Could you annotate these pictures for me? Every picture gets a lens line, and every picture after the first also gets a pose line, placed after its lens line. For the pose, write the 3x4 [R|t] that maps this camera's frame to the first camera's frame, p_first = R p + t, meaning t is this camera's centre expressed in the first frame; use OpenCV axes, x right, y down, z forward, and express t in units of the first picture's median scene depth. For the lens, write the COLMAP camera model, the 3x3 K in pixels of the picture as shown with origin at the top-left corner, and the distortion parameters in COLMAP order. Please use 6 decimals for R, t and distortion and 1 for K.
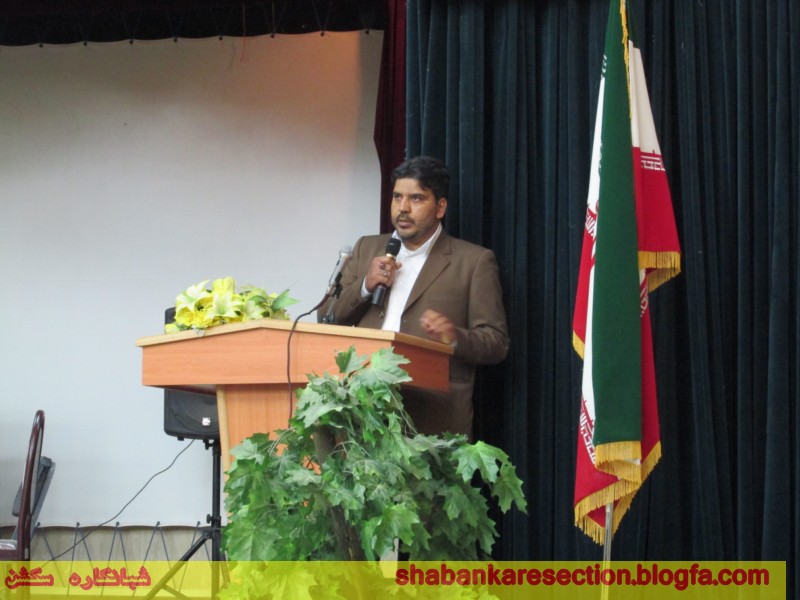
lens RADIAL K [[2095.6, 0, 400.2], [0, 2095.6, 299.9], [0, 0, 1]] dist [0.012159, 0.000000]
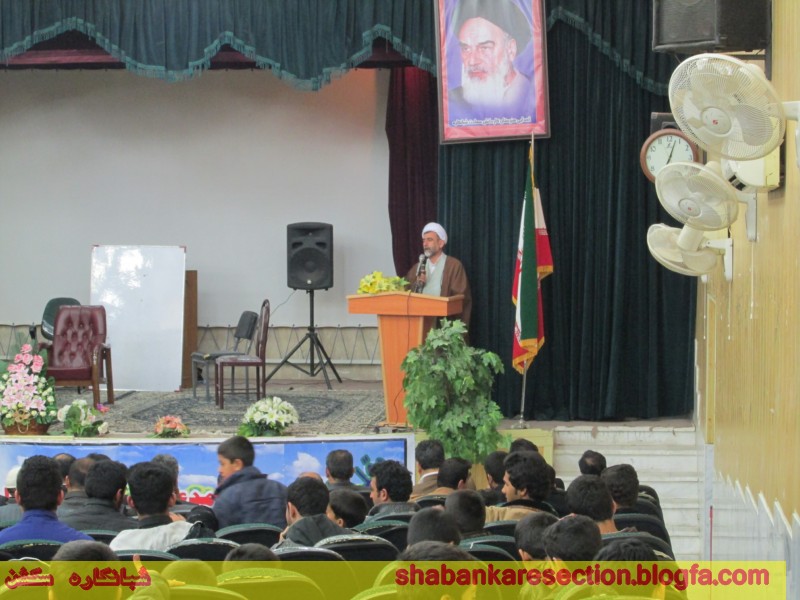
lens RADIAL K [[2009.0, 0, 399.9], [0, 2009.0, 300.0], [0, 0, 1]] dist [-0.121429, 0.000000]
pose [[0.996755, -0.006361, 0.080246, -0.269546], [-0.006351, 0.987552, 0.157162, -0.384812], [-0.080247, -0.157161, 0.984307, -1.534356]]
